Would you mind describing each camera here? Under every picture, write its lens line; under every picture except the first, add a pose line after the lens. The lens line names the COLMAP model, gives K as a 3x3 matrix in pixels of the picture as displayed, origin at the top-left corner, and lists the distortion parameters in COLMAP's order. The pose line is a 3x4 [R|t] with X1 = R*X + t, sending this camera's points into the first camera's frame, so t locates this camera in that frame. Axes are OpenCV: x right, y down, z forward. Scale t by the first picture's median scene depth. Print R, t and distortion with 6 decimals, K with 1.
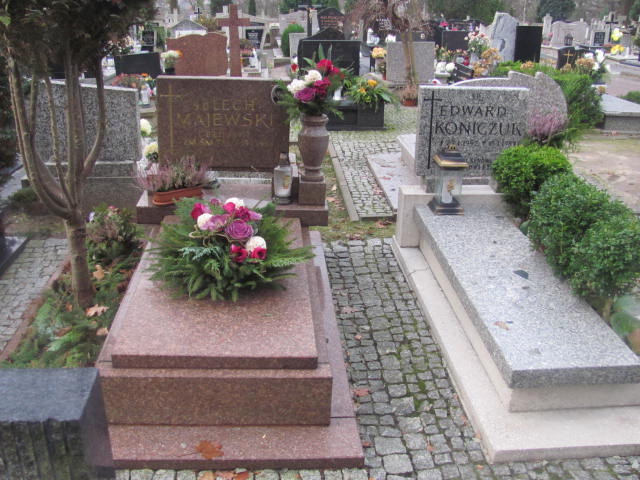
lens RADIAL K [[667.6, 0, 320.0], [0, 667.6, 240.0], [0, 0, 1]] dist [-0.227777, 0.285282]
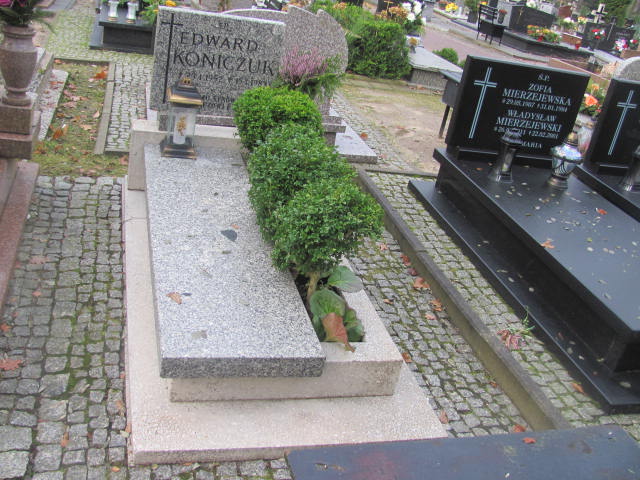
lens RADIAL K [[667.6, 0, 320.0], [0, 667.6, 240.0], [0, 0, 1]] dist [-0.227777, 0.285282]
pose [[0.965960, 0.064302, 0.250571, 0.182797], [-0.089179, 0.992012, 0.089217, -0.027095], [-0.242833, -0.108526, 0.963978, 0.110657]]
